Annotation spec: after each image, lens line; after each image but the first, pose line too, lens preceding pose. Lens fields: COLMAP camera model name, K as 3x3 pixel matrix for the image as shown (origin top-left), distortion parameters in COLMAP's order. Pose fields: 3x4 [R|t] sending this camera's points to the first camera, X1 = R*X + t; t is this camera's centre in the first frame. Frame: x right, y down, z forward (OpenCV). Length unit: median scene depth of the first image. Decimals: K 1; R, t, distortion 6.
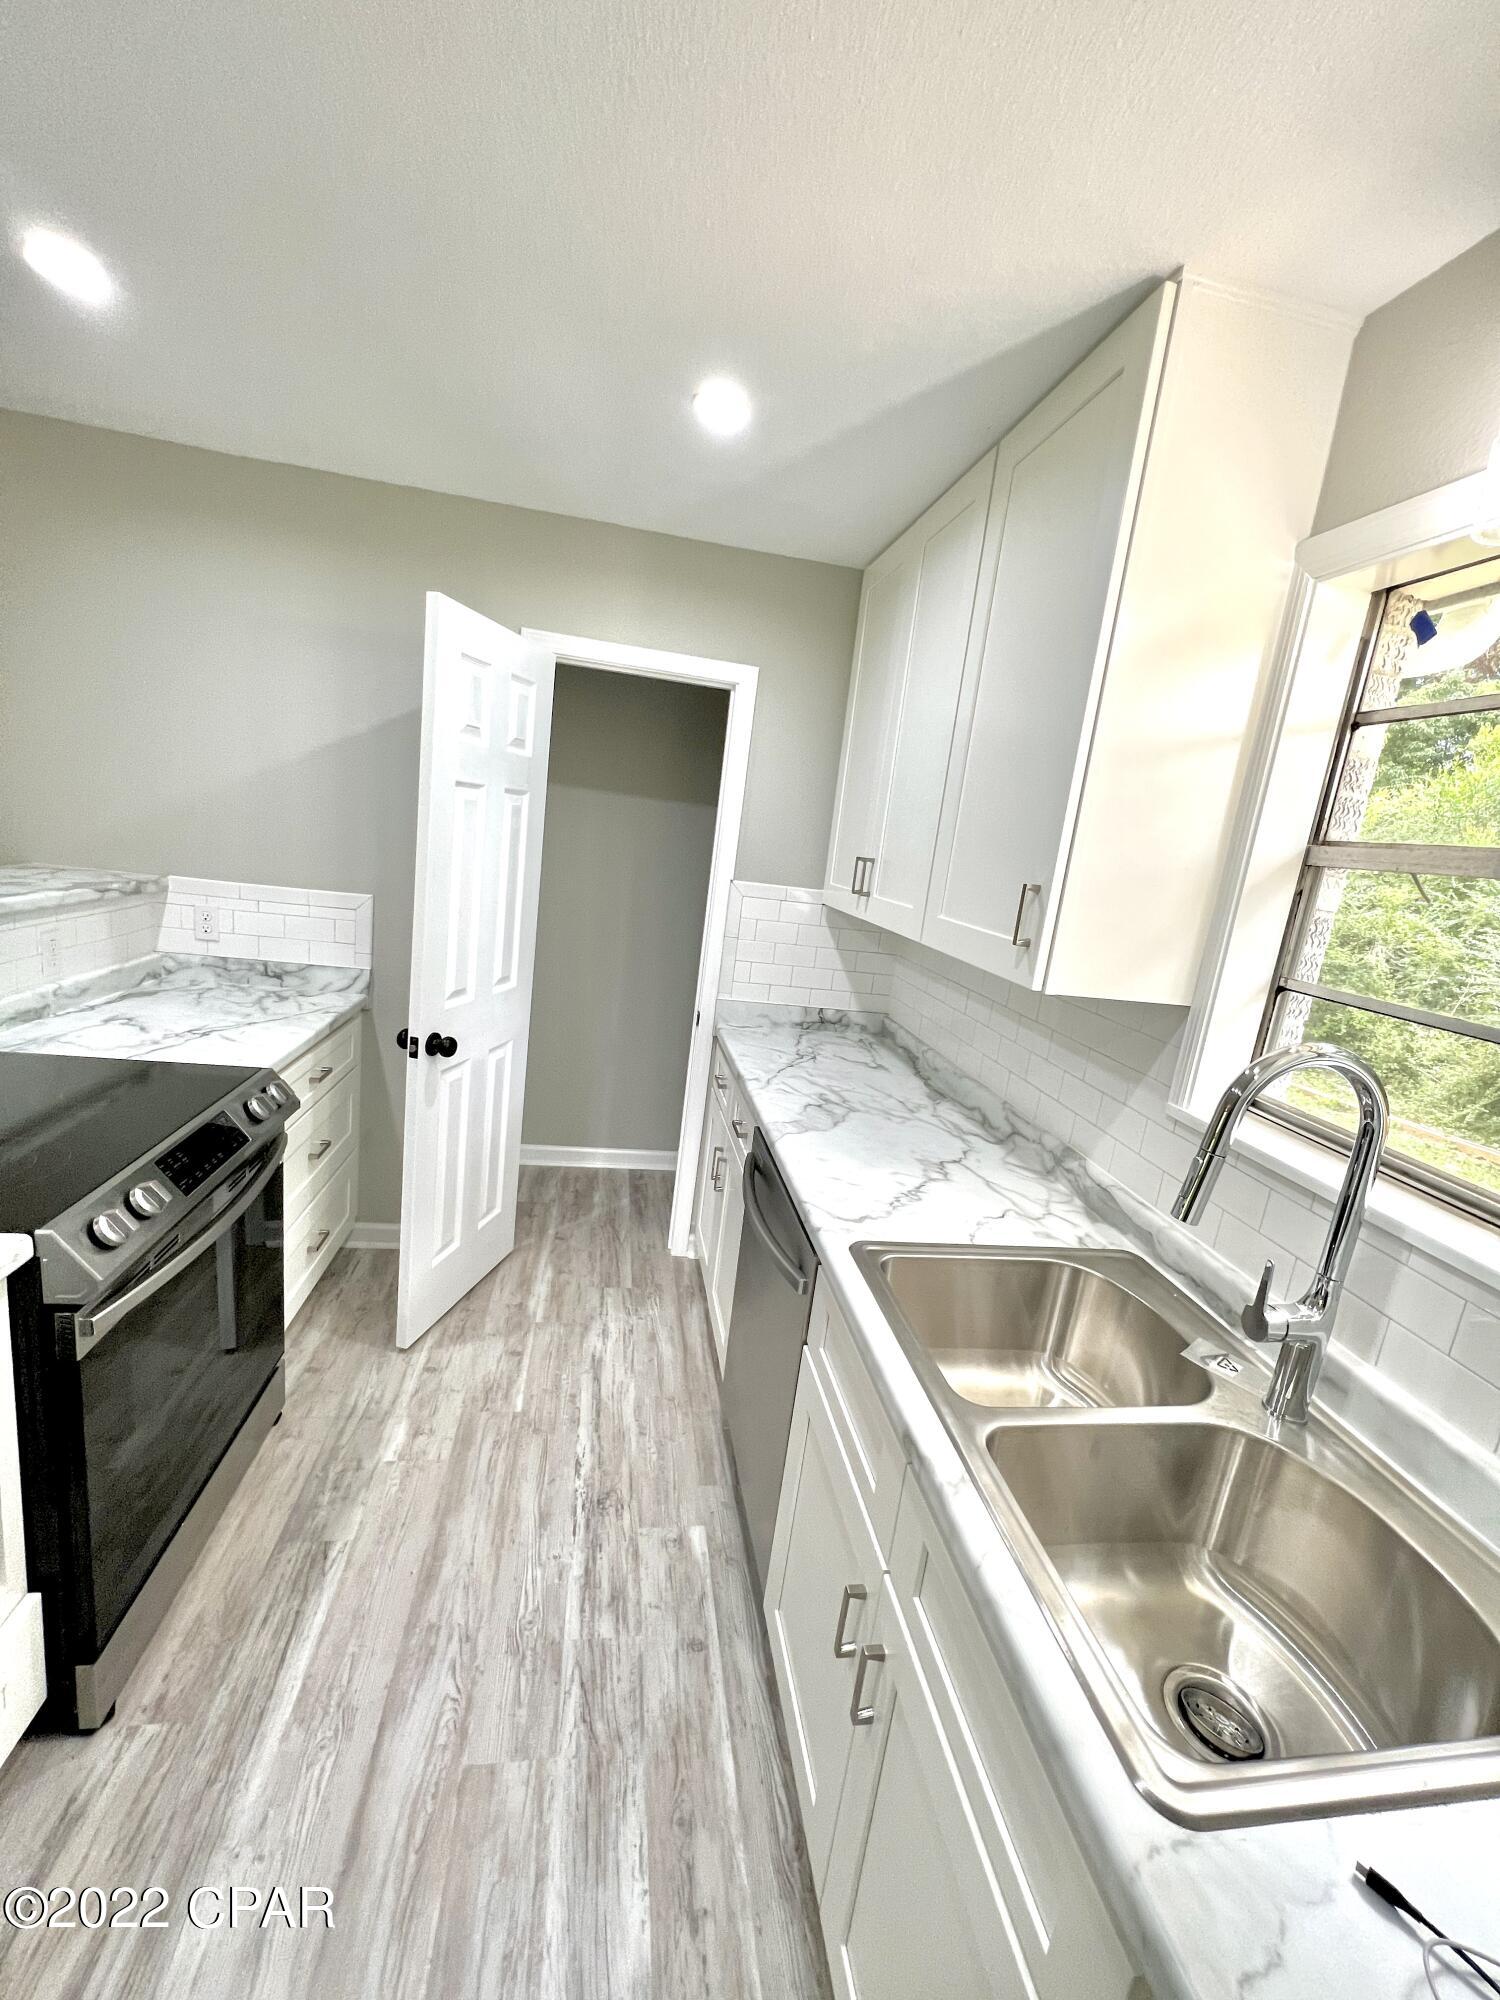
lens RADIAL K [[801.1, 0, 750.9], [0, 801.1, 1001.0], [0, 0, 1]] dist [-0.002103, 0.001327]
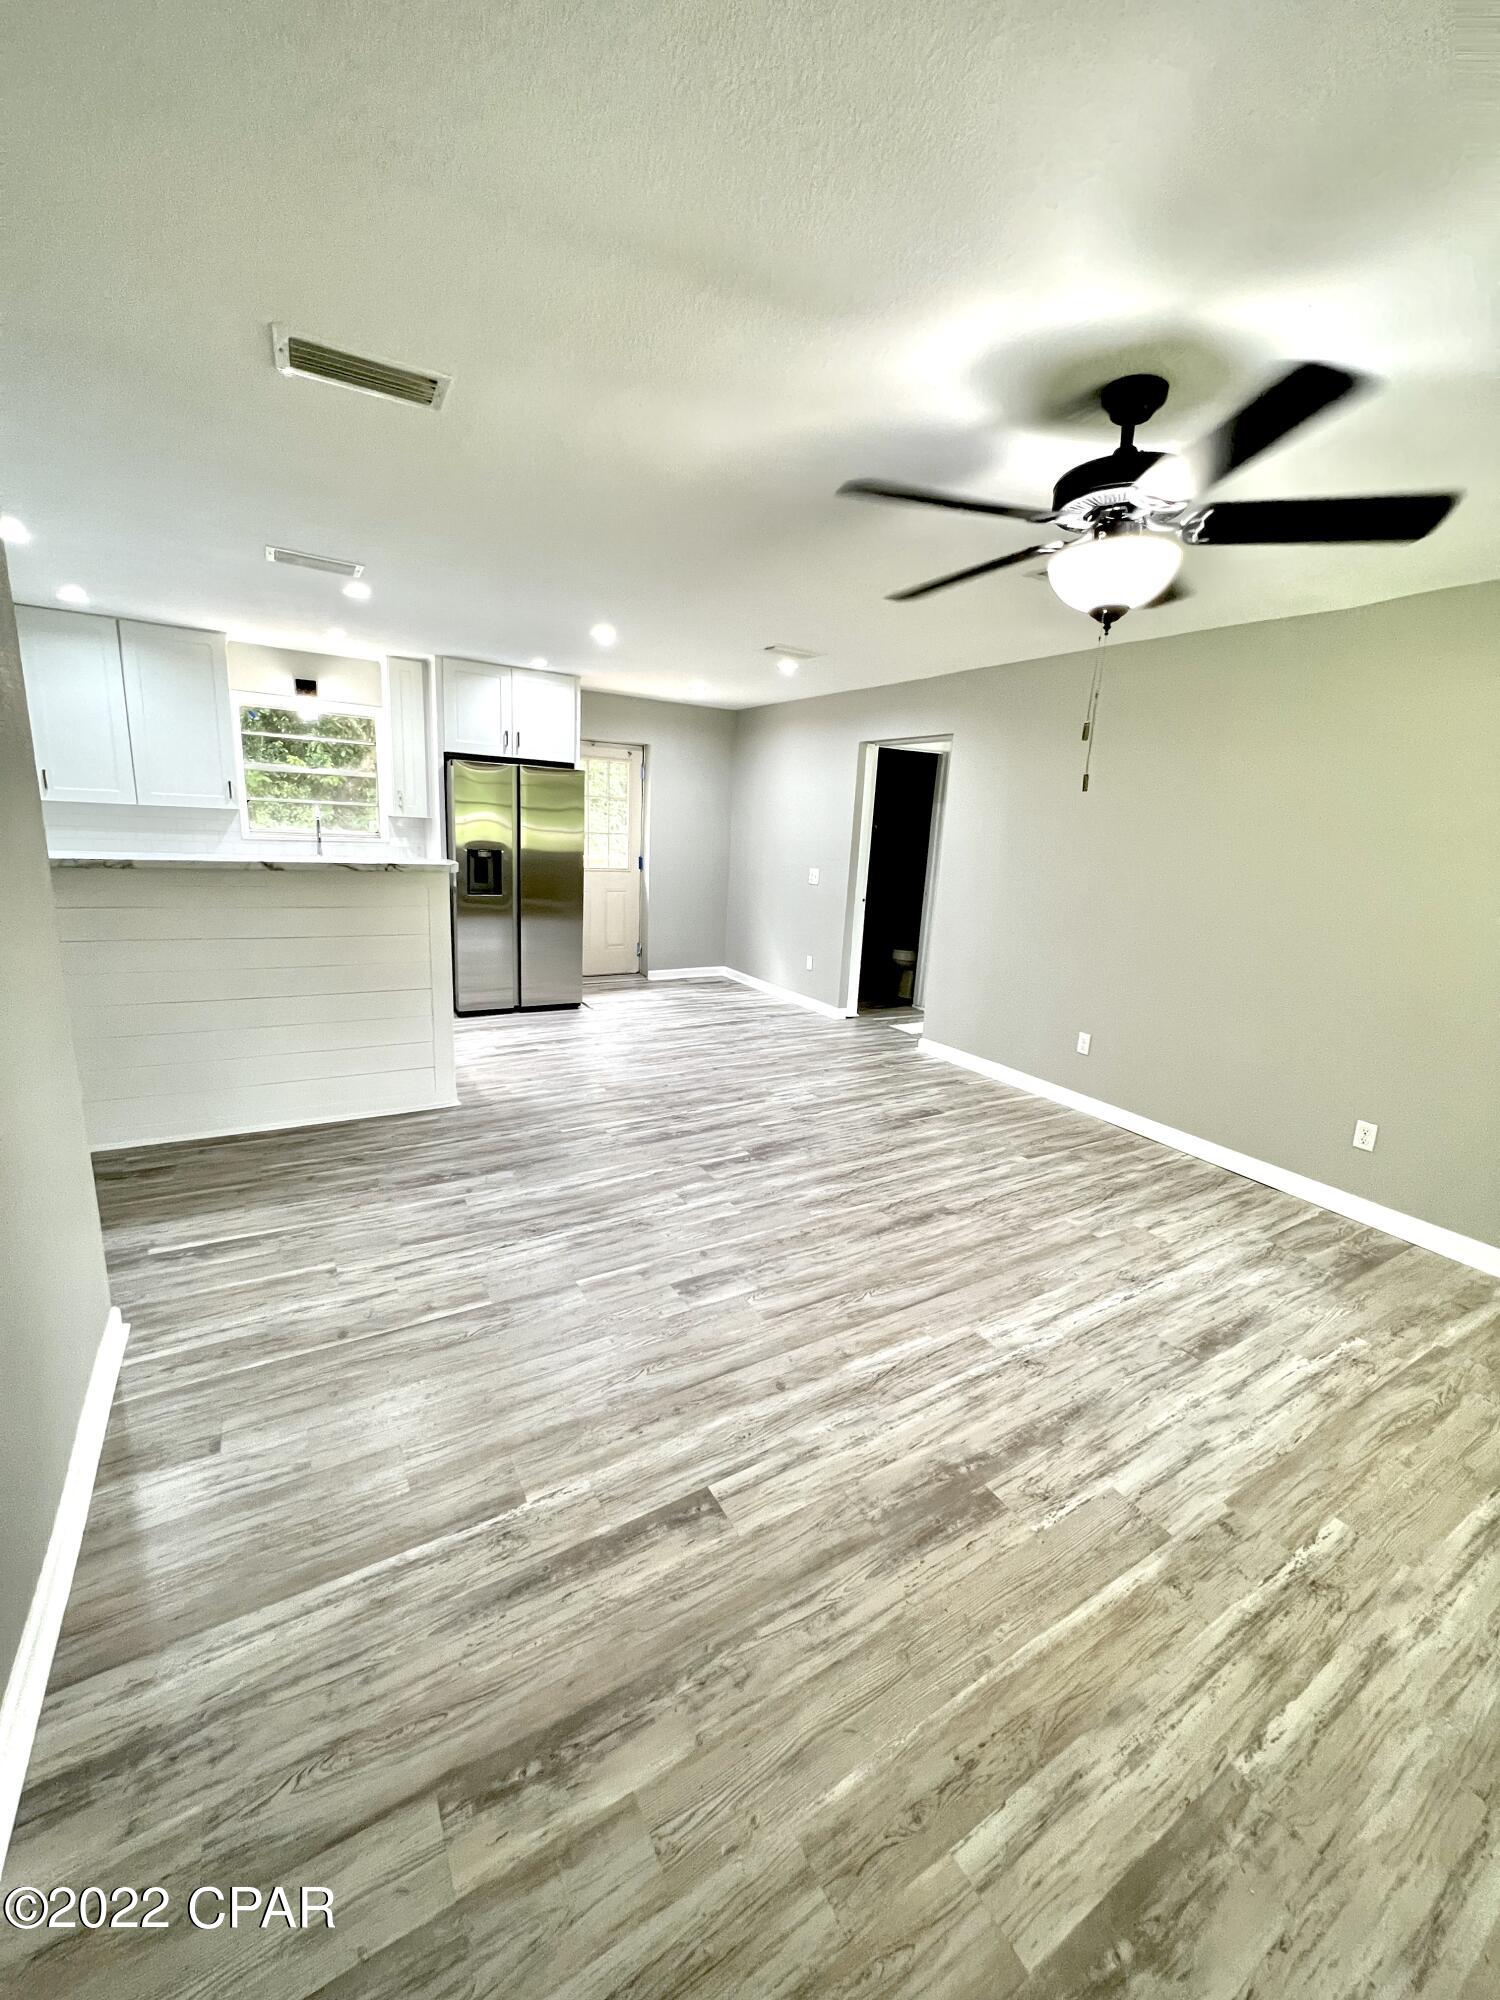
lens RADIAL K [[801.1, 0, 752.9], [0, 801.1, 1006.6], [0, 0, 1]] dist [-0.002103, 0.001327]
pose [[-0.363554, -0.351754, 0.862611, -3.448974], [0.090392, 0.908283, 0.408474, -0.412118], [-0.927177, 0.226476, -0.298414, 0.068623]]
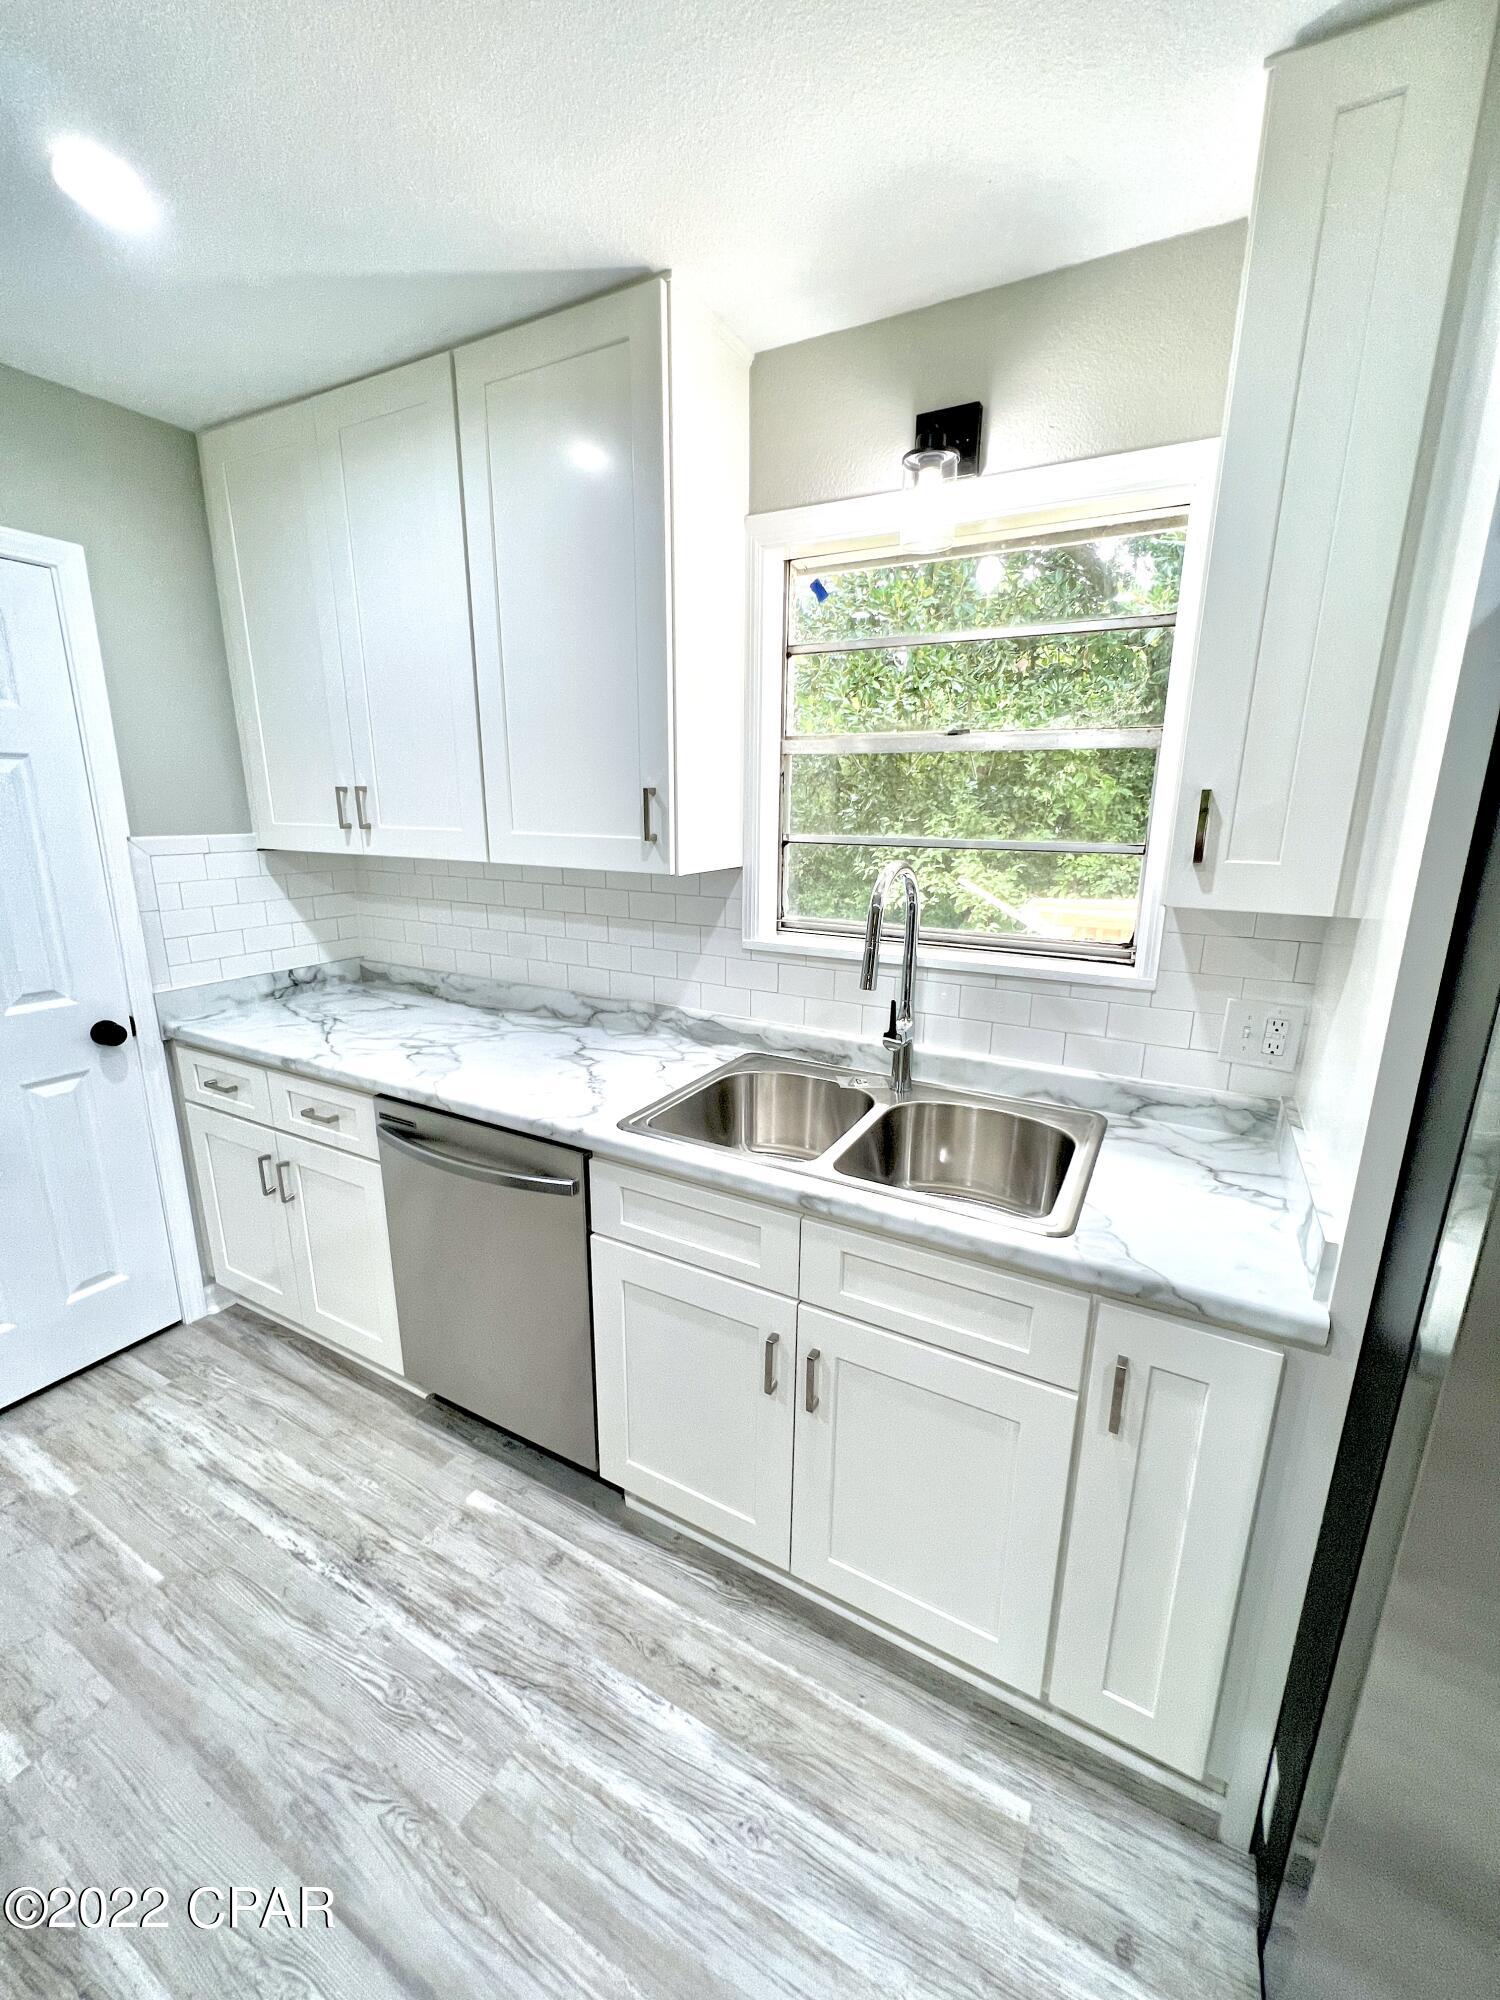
lens RADIAL K [[801.1, 0, 752.0], [0, 801.1, 1001.7], [0, 0, 1]] dist [-0.002103, 0.001327]
pose [[0.610638, -0.300592, 0.732643, -0.442499], [0.221905, 0.953045, 0.206068, -0.044589], [-0.760184, 0.036744, 0.648669, 0.097968]]
